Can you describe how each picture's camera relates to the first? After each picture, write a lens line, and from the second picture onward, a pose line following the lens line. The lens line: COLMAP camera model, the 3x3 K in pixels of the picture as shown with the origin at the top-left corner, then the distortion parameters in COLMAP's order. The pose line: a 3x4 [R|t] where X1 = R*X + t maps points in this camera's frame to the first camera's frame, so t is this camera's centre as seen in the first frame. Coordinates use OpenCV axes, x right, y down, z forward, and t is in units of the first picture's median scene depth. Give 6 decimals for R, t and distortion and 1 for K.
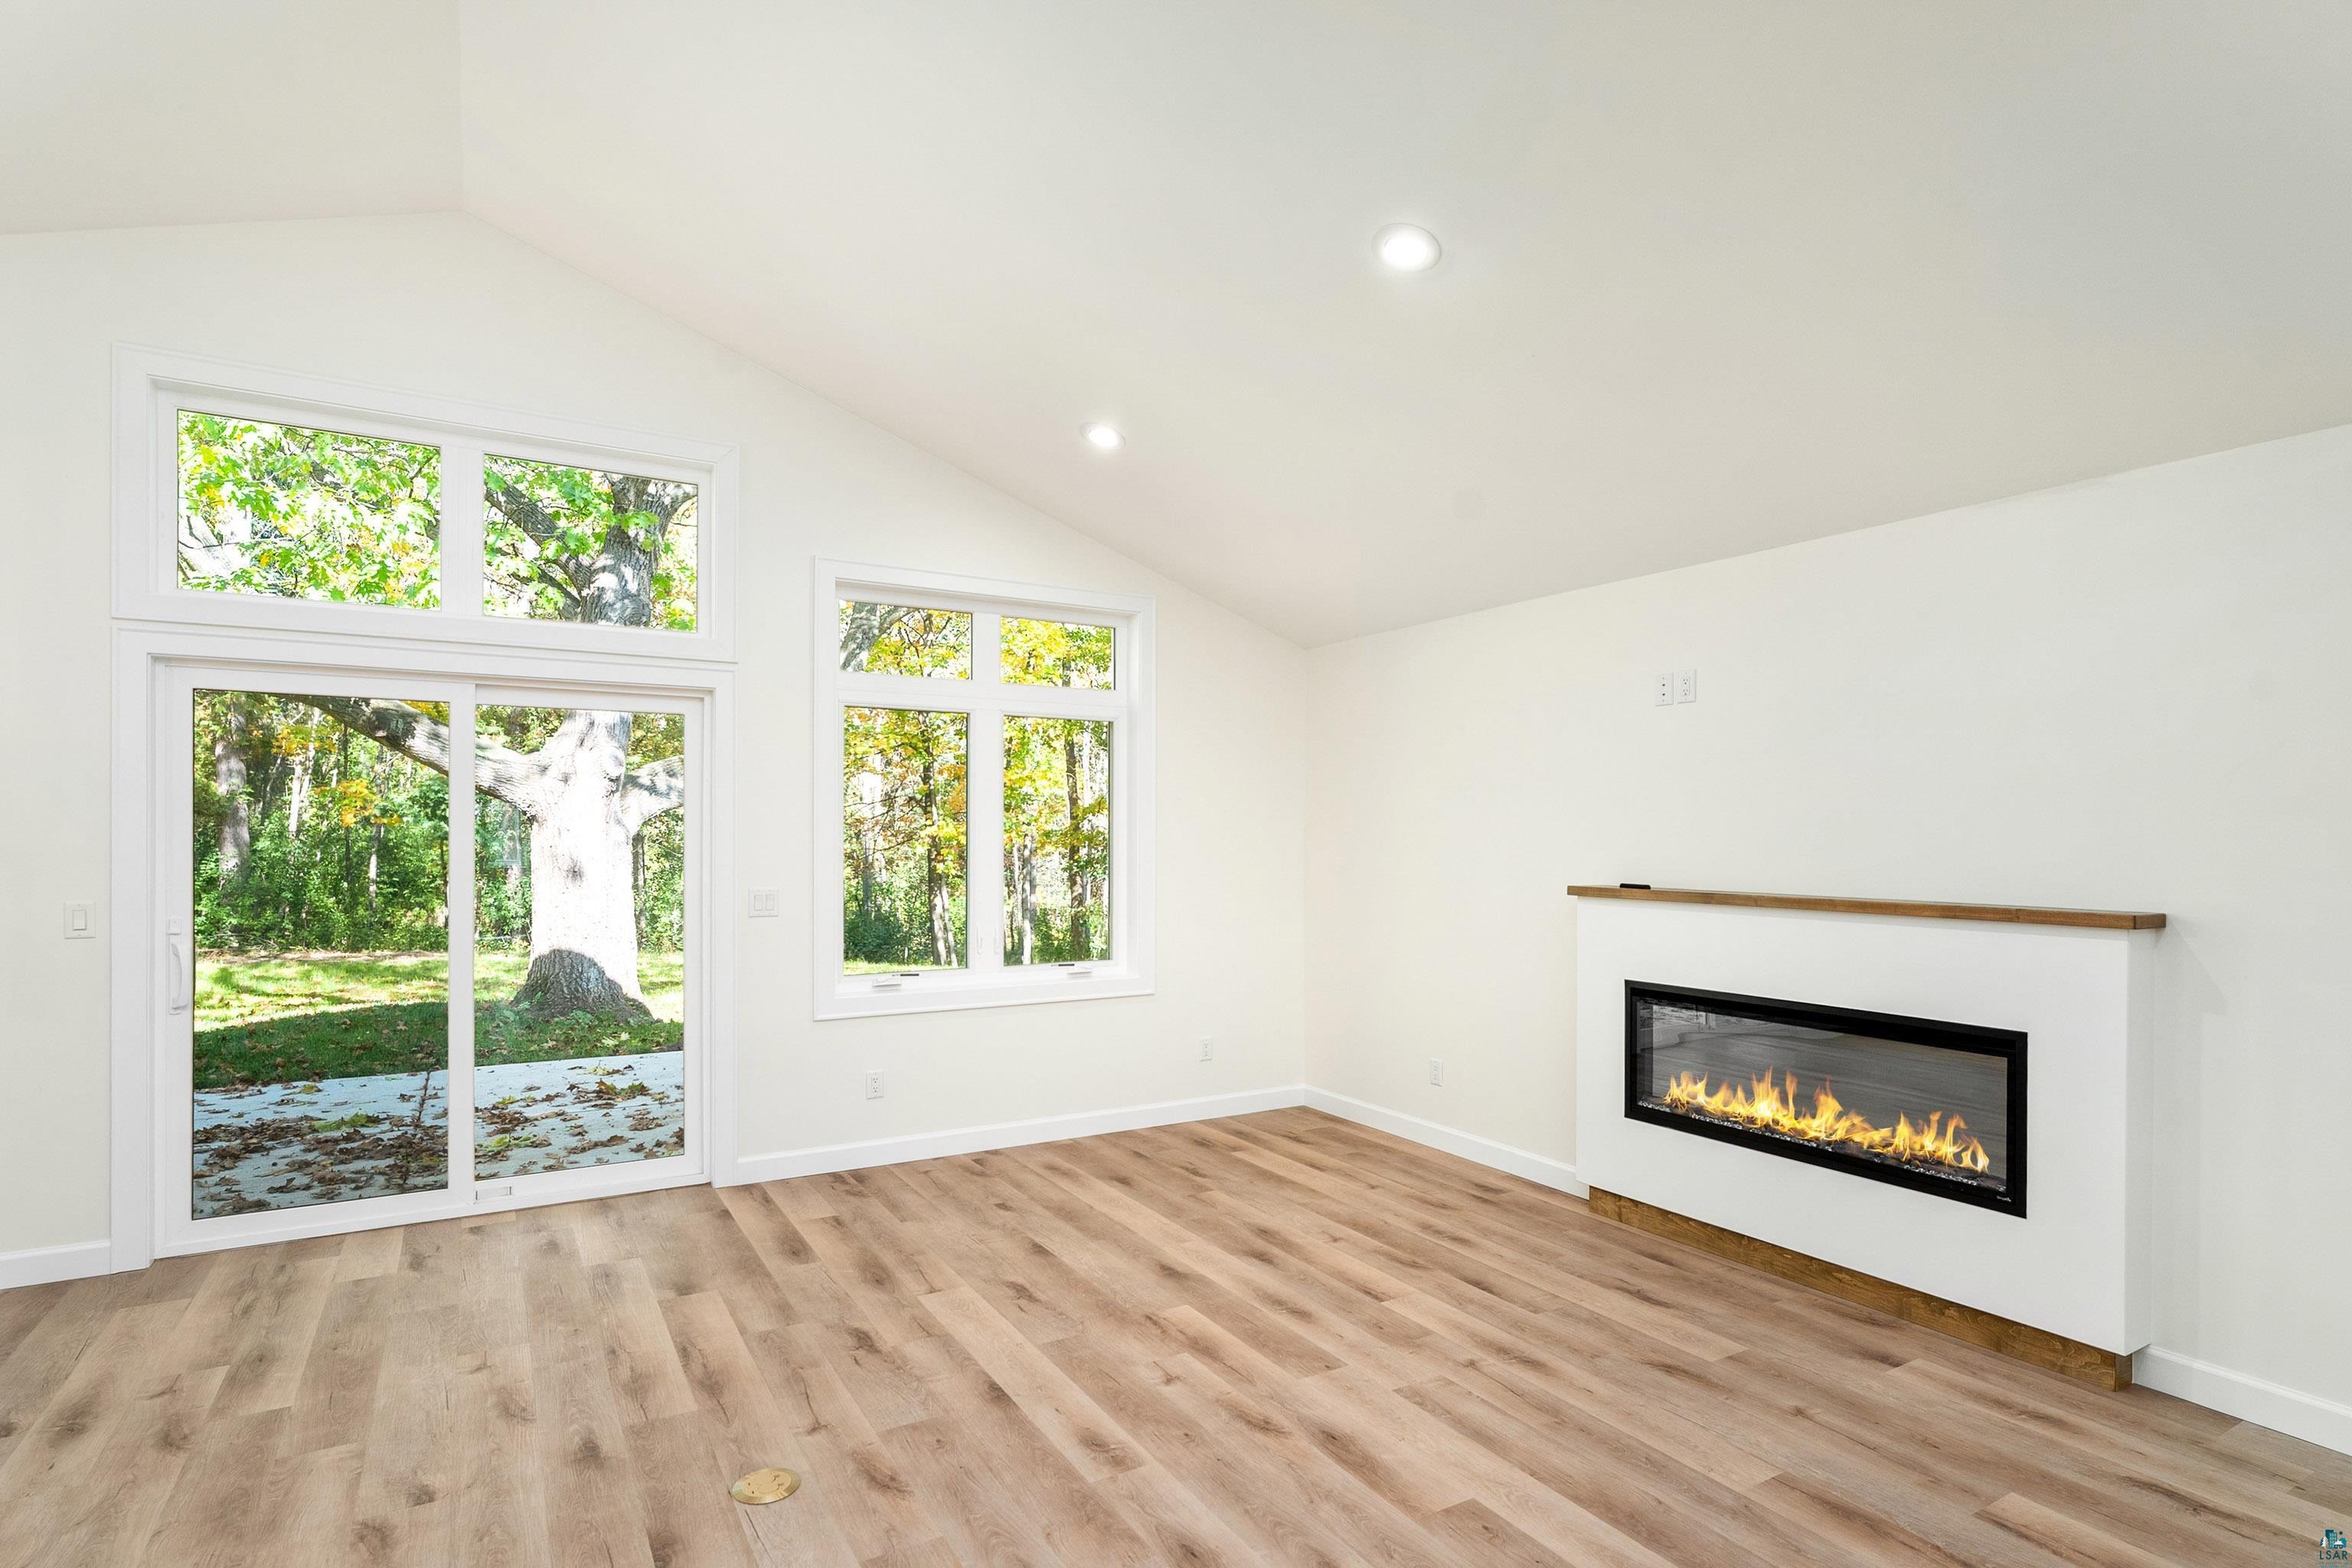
lens RADIAL K [[1172.2, 0, 1168.3], [0, 1172.2, 826.6], [0, 0, 1]] dist [0.000491, -0.000239]
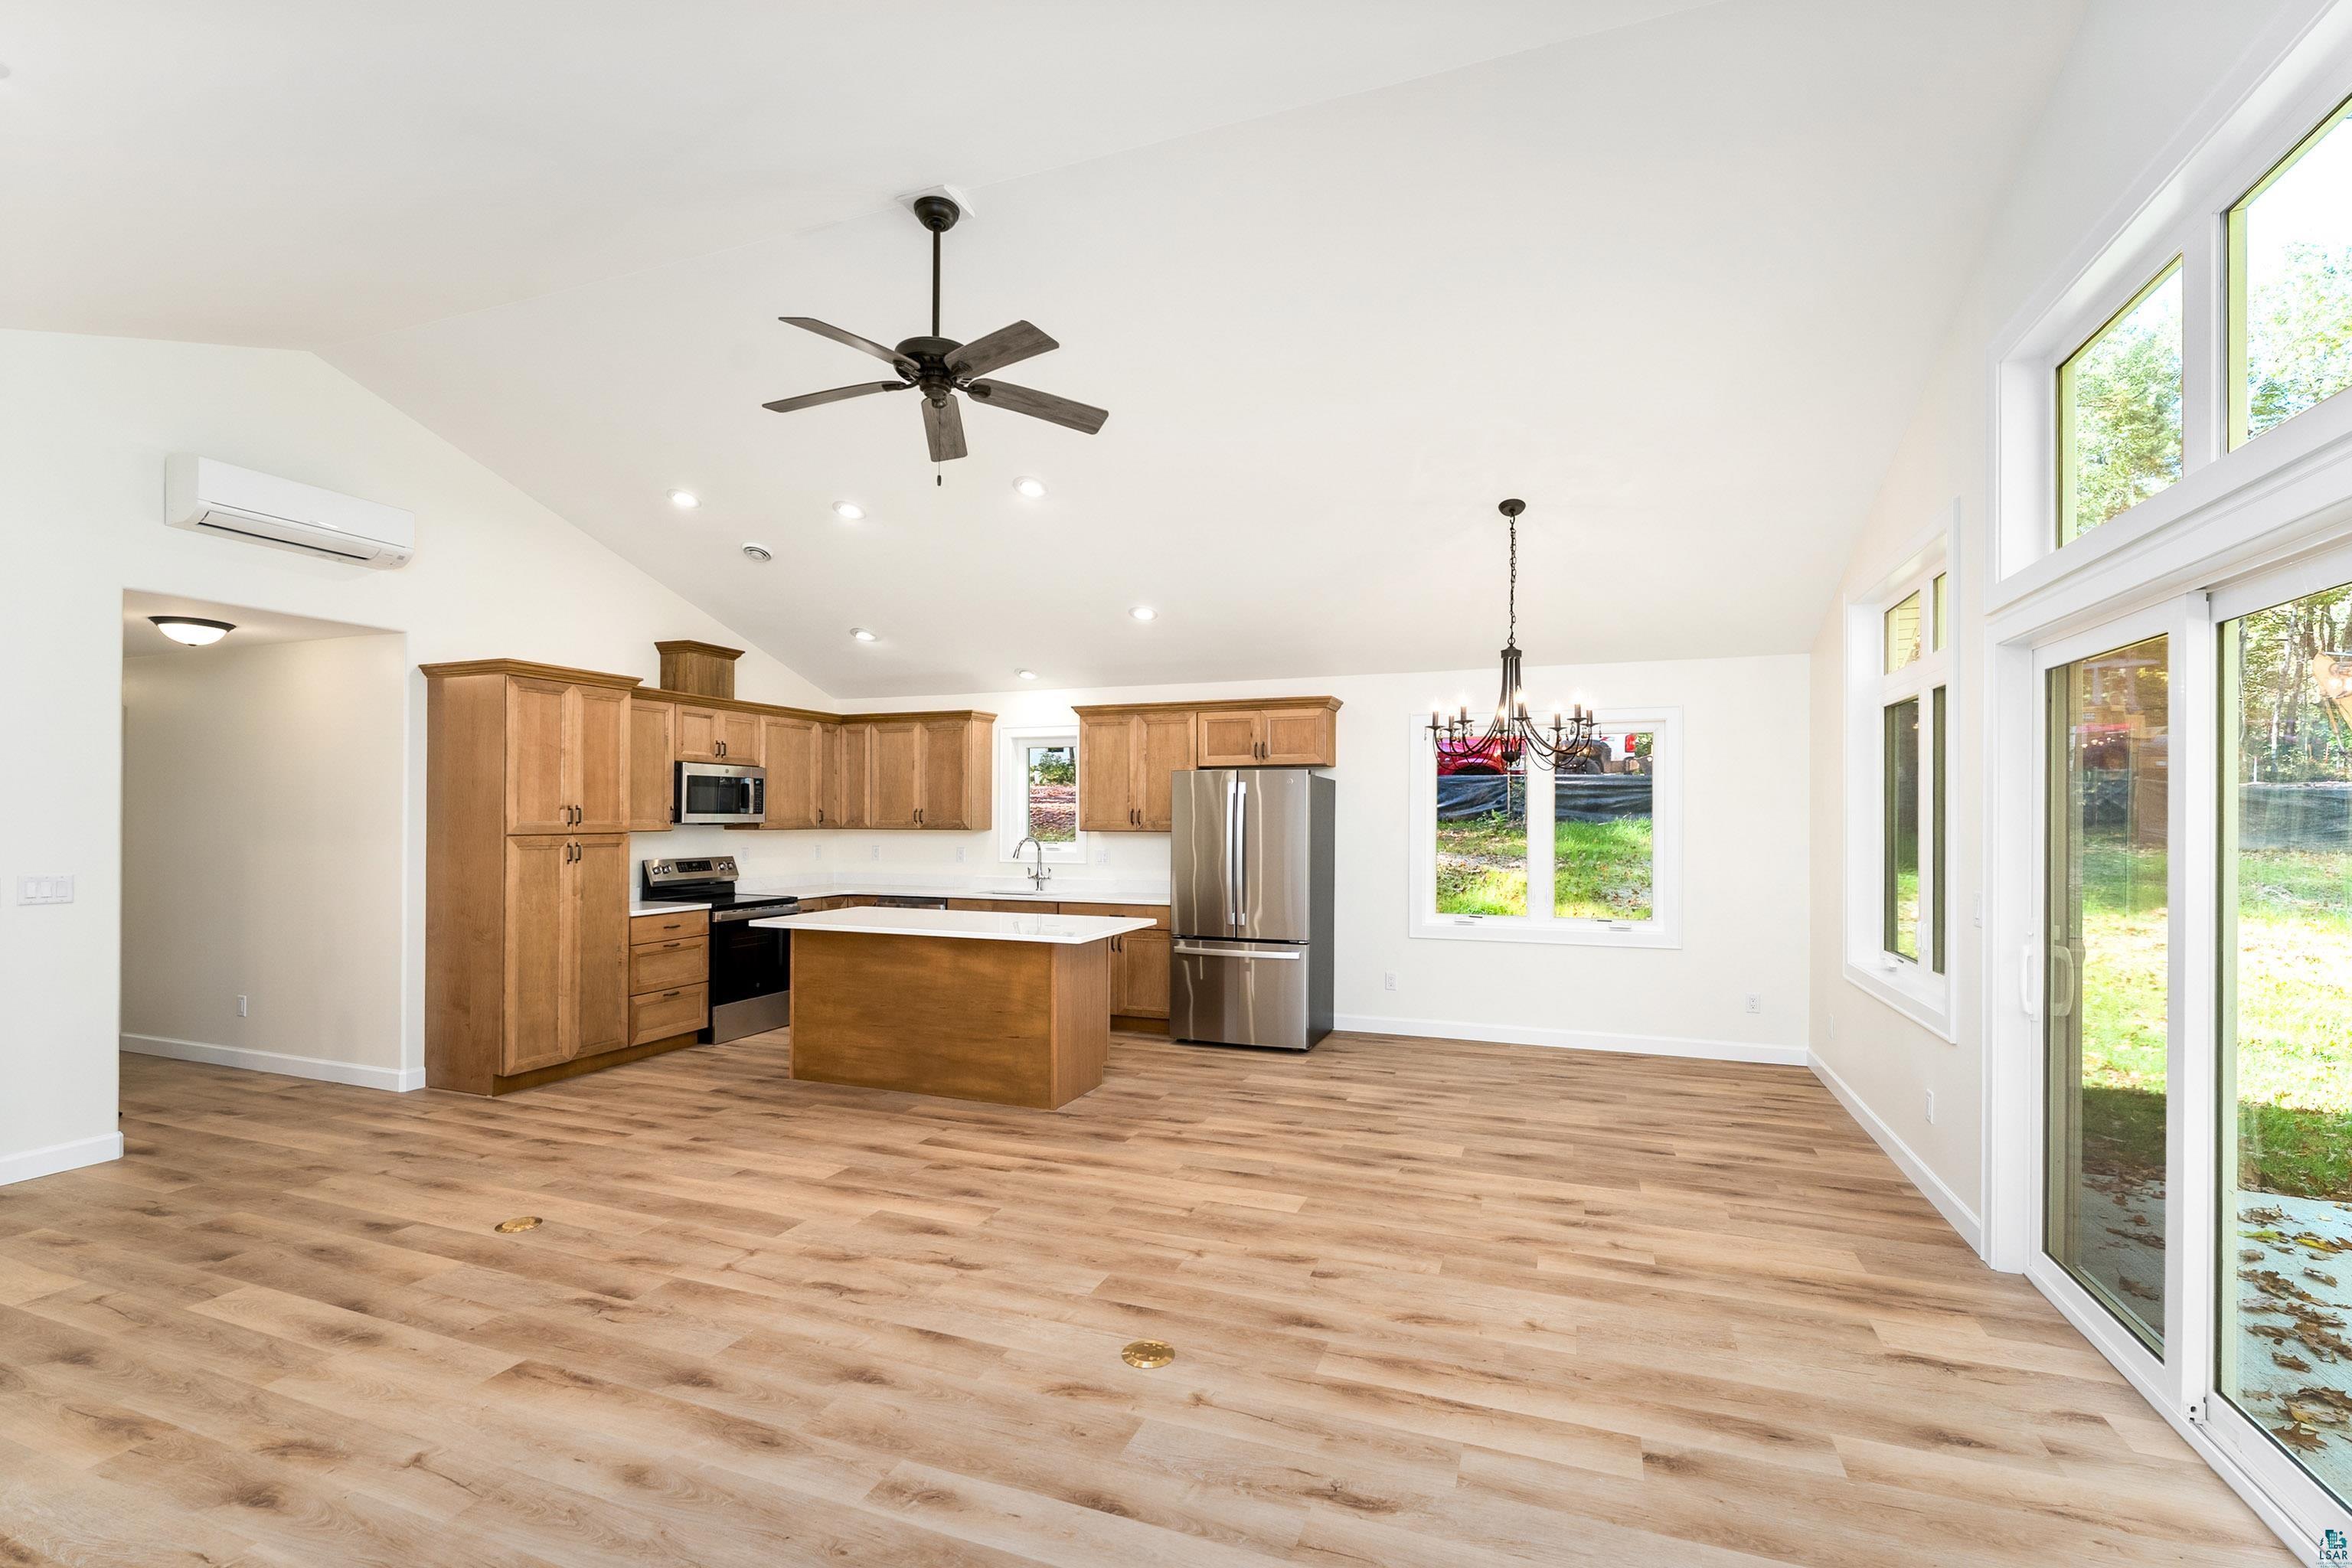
lens RADIAL K [[1045.3, 0, 1169.5], [0, 1045.3, 807.9], [0, 0, 1]] dist [-0.001433, 0.000254]
pose [[-0.787078, -0.013835, -0.616699, 0.235852], [-0.005262, 0.999863, -0.015715, 0.008017], [0.616831, -0.009124, -0.787042, 1.385953]]
